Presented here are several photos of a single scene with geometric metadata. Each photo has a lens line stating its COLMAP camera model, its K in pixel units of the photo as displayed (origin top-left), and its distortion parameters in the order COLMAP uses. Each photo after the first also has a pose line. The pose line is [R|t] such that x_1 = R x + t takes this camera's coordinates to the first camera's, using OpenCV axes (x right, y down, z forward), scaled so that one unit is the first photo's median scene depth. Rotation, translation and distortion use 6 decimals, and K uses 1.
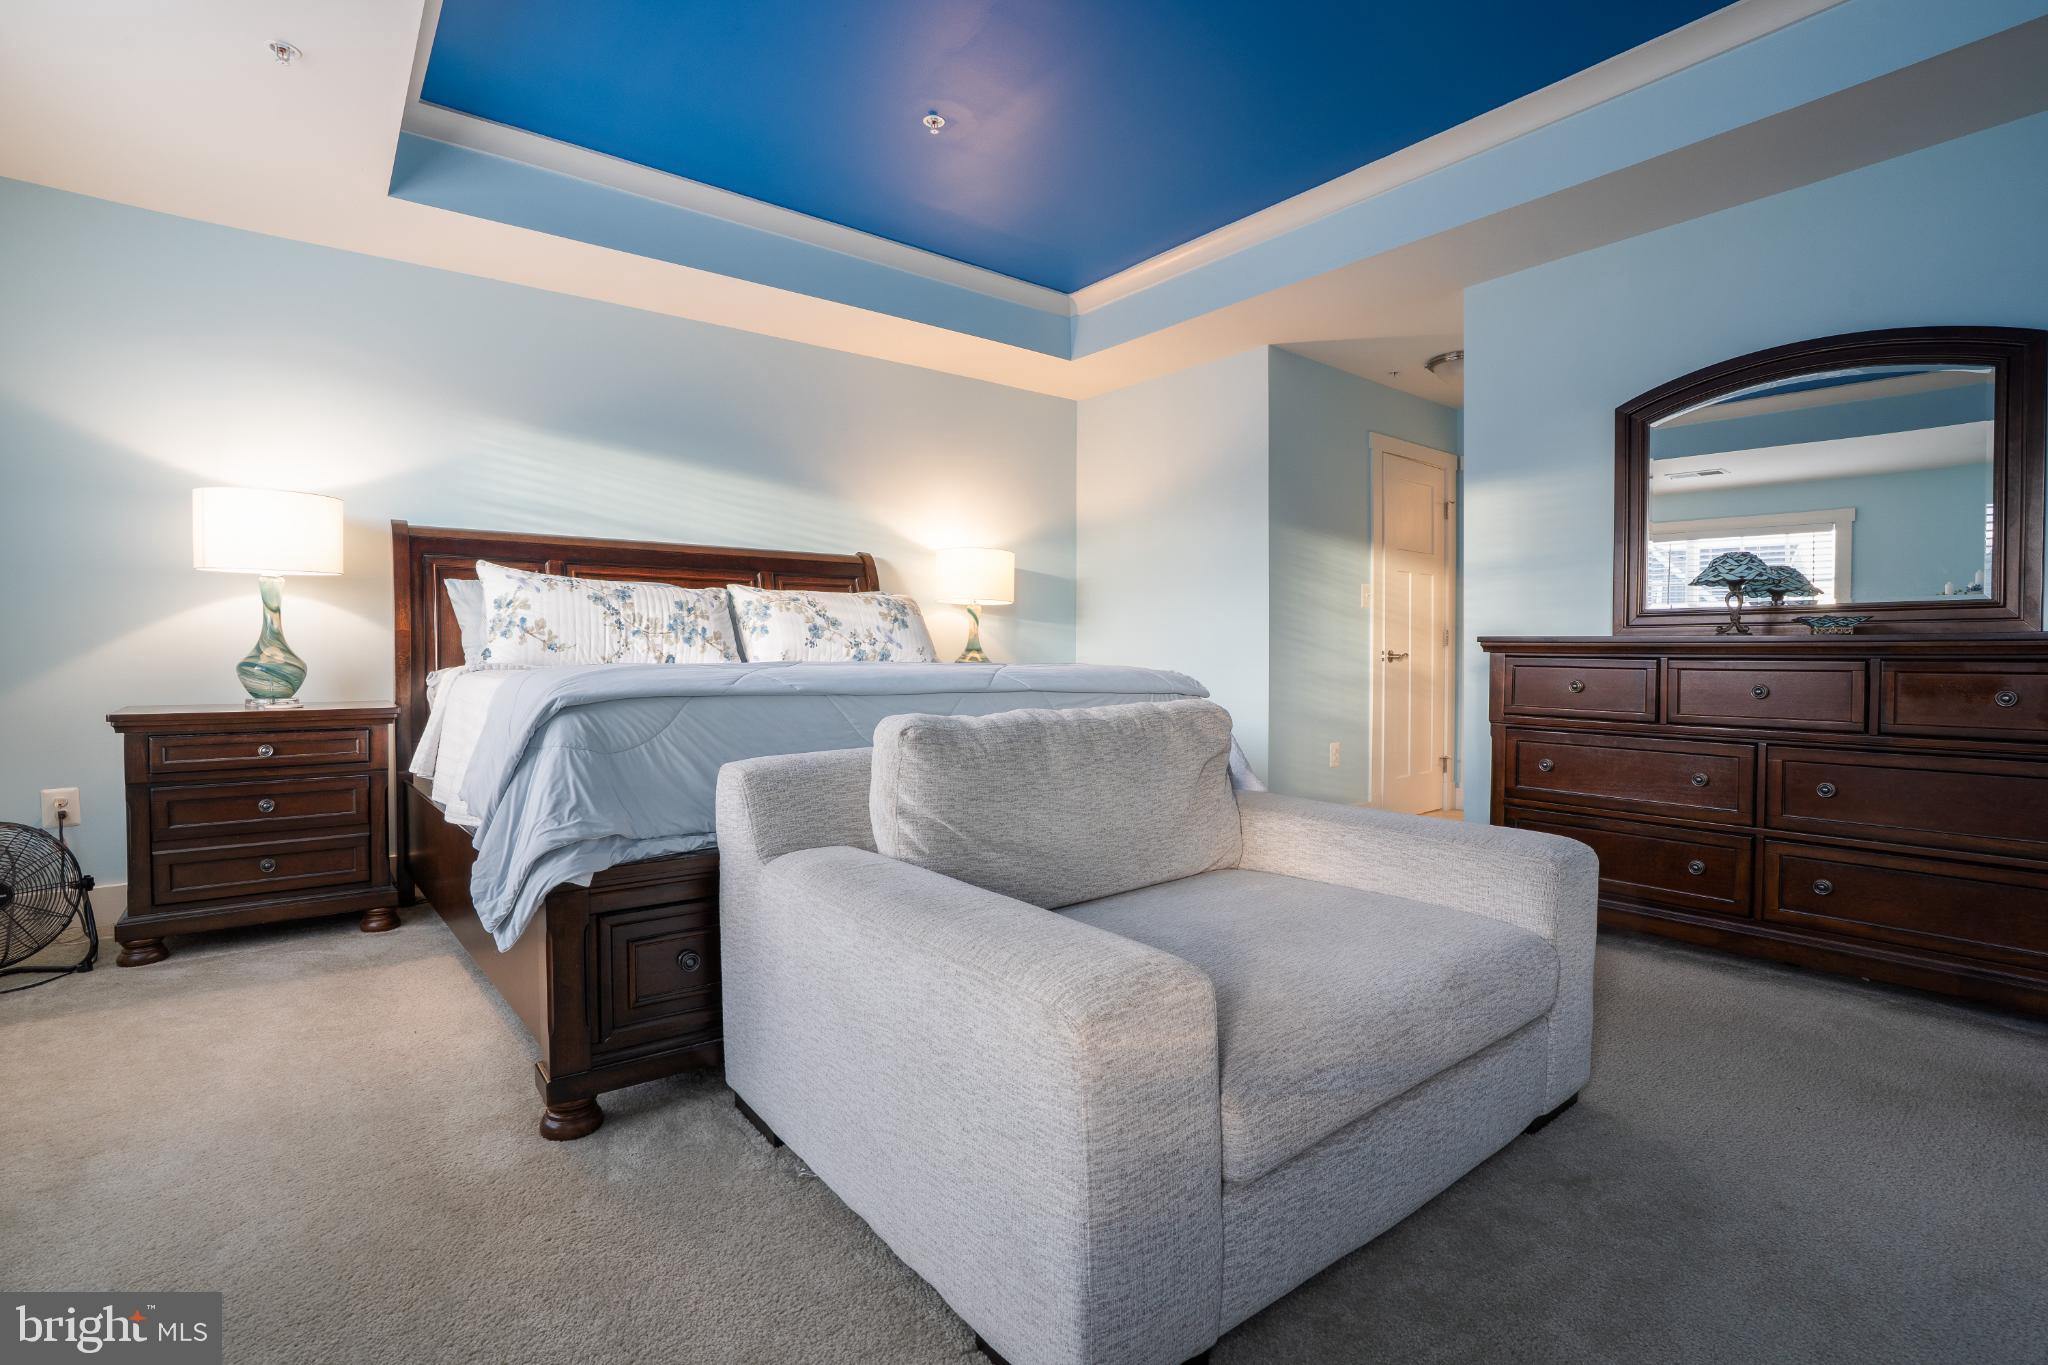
lens RADIAL K [[949.5, 0, 1029.6], [0, 949.5, 673.0], [0, 0, 1]] dist [-0.081826, 0.033932]
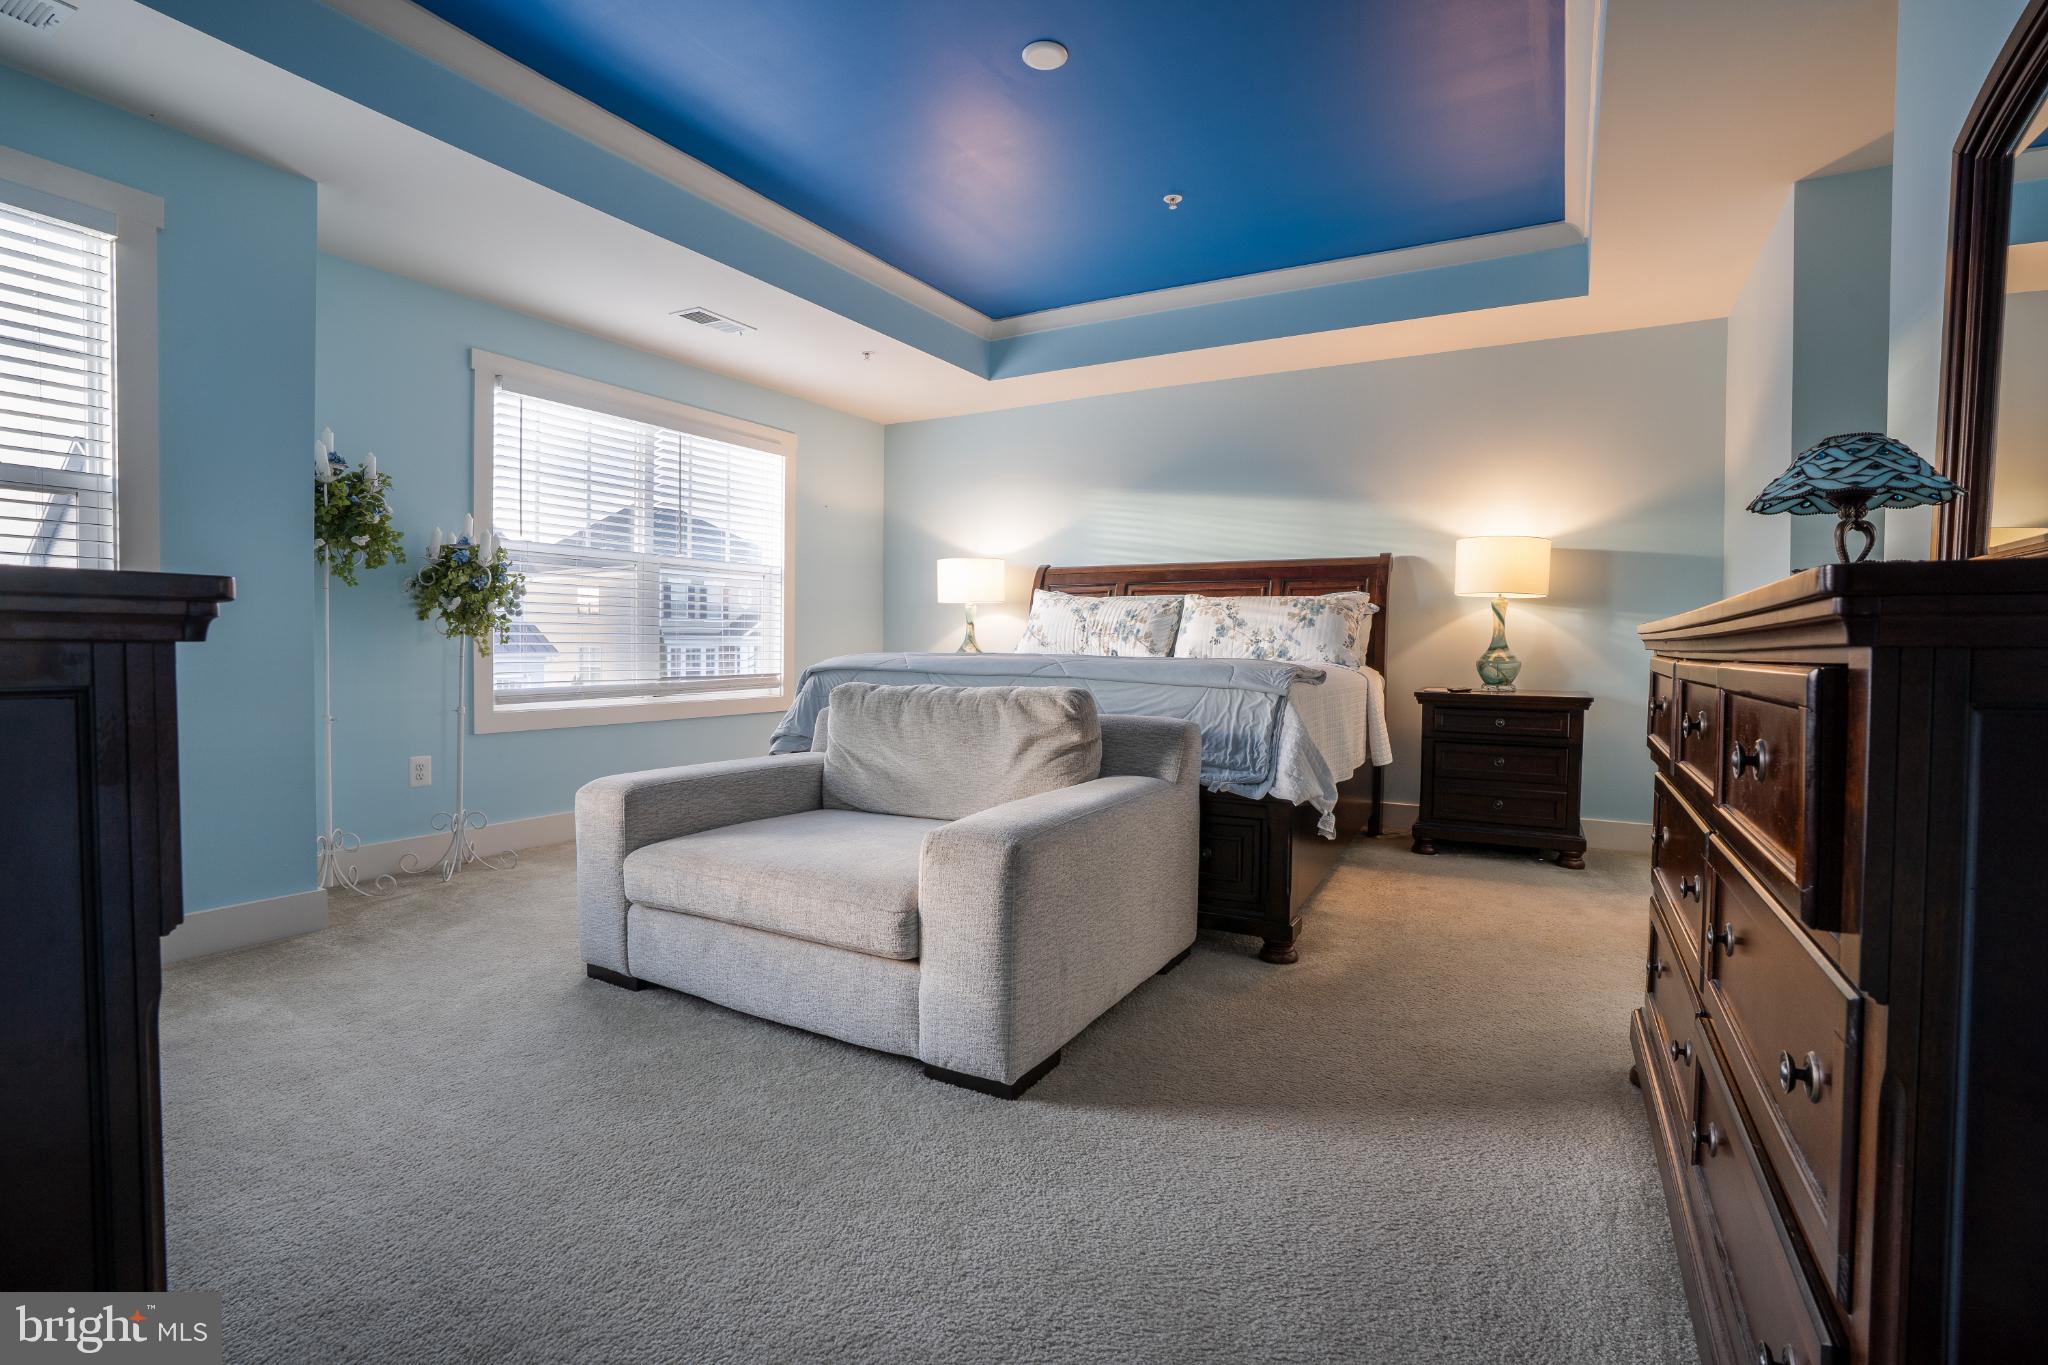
lens RADIAL K [[949.5, 0, 1029.6], [0, 949.5, 673.0], [0, 0, 1]] dist [-0.081826, 0.033932]
pose [[0.374975, 0.024747, -0.926705, 0.783920], [-0.027830, 0.999494, 0.015430, -0.002847], [0.926617, 0.020004, 0.375474, 0.331990]]
